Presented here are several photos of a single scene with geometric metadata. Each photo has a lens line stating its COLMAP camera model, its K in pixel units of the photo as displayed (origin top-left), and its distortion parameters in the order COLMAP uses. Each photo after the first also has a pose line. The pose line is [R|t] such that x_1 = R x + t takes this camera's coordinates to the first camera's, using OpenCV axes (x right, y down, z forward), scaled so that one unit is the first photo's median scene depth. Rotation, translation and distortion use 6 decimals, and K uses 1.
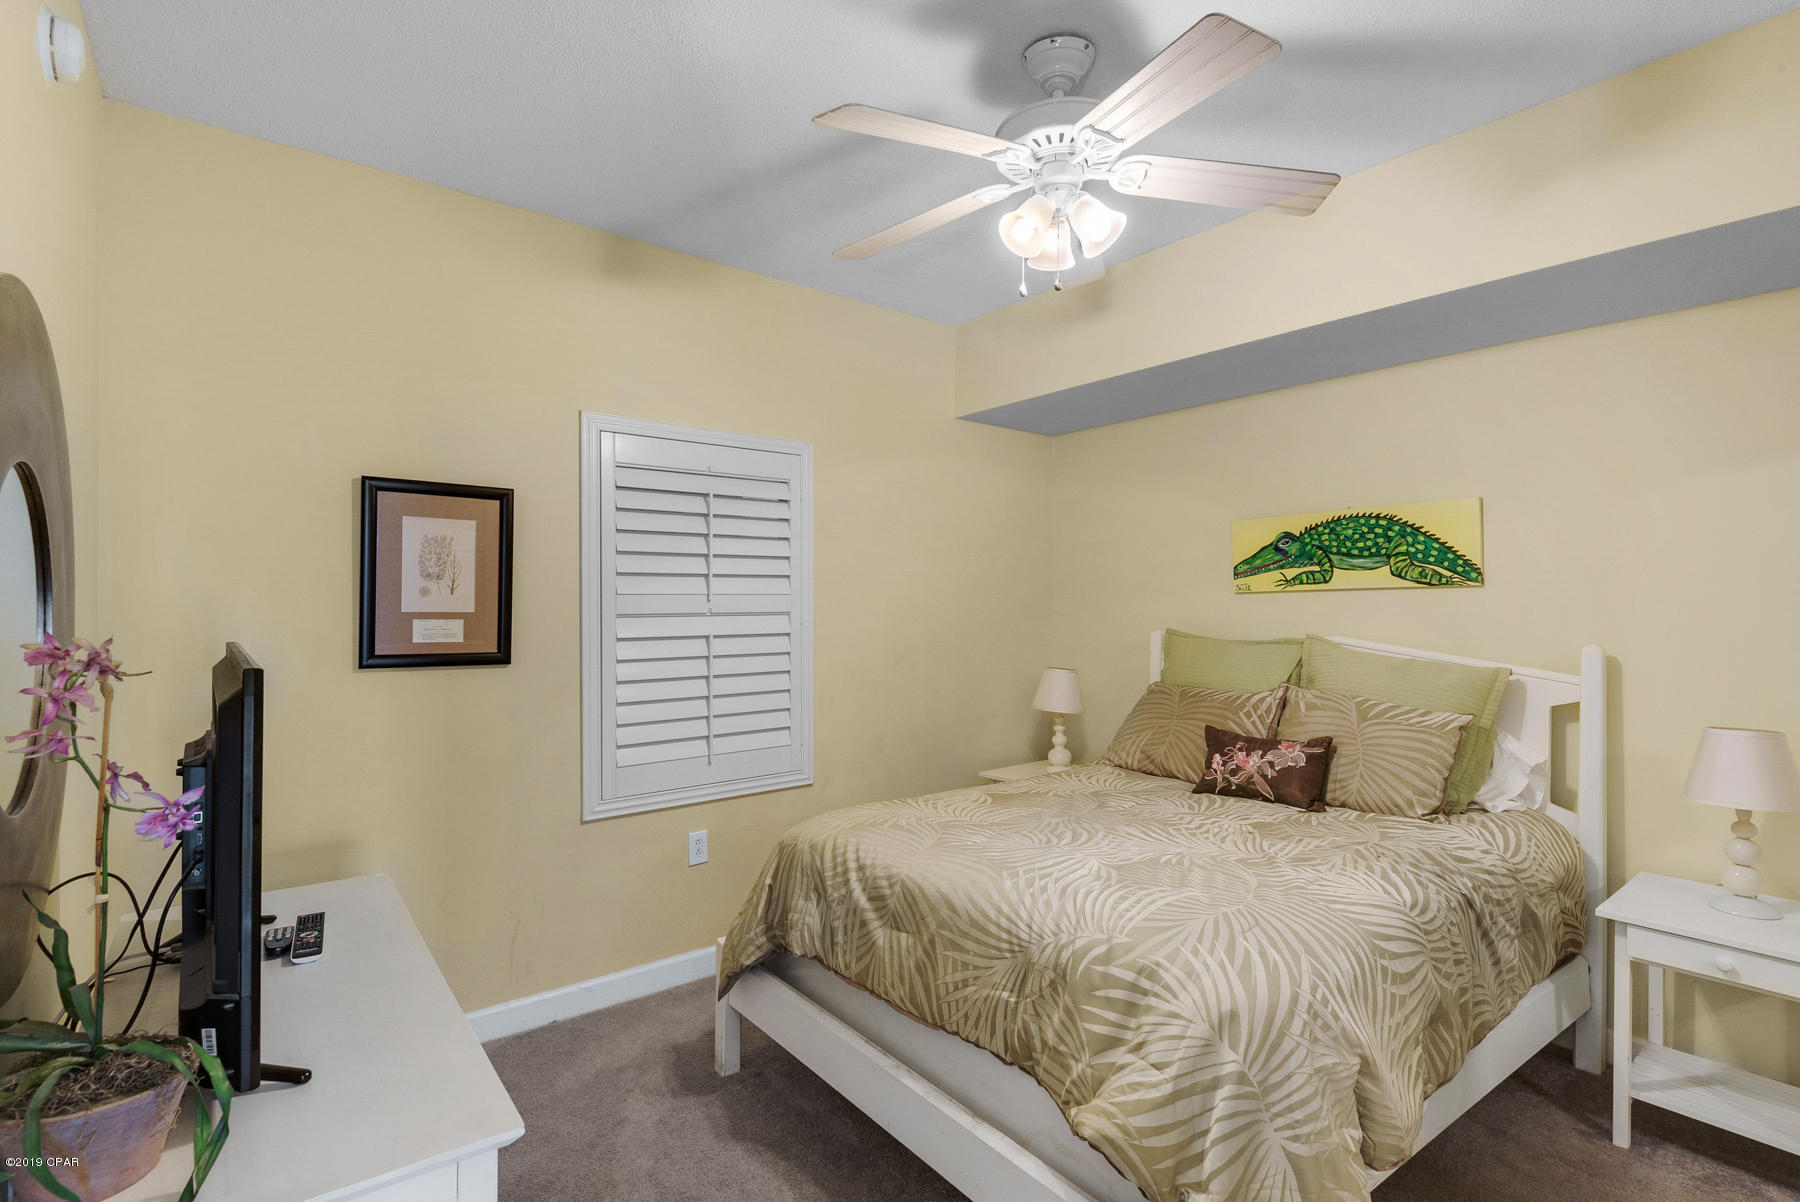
lens RADIAL K [[852.1, 0, 900.0], [0, 852.1, 601.0], [0, 0, 1]] dist [0.020647, -0.017791]
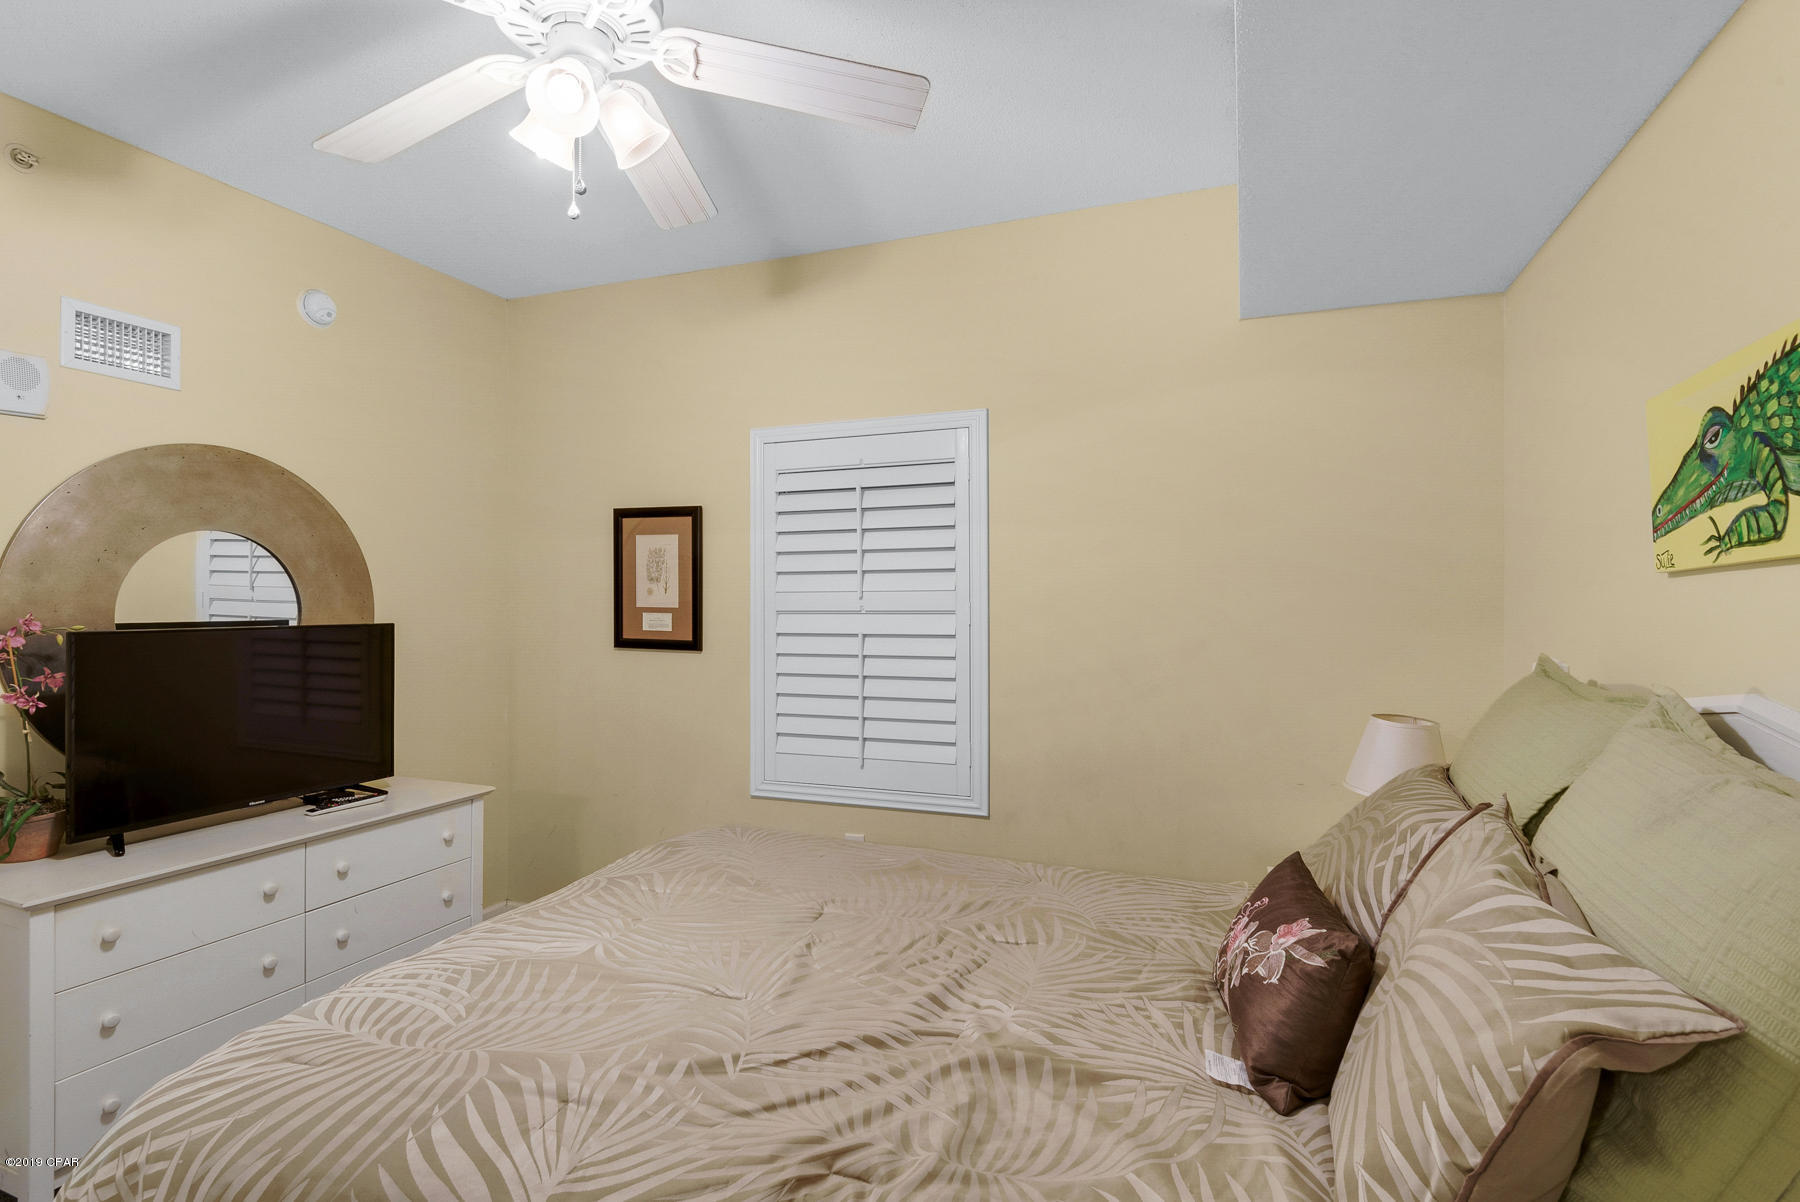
lens RADIAL K [[870.3, 0, 900.0], [0, 870.3, 601.0], [0, 0, 1]] dist [0.030315, -0.020938]
pose [[0.507414, -0.000774, -0.861702, 0.756698], [0.001490, 0.999999, -0.000020, 0.003865], [0.861701, -0.001274, 0.507414, 0.627562]]
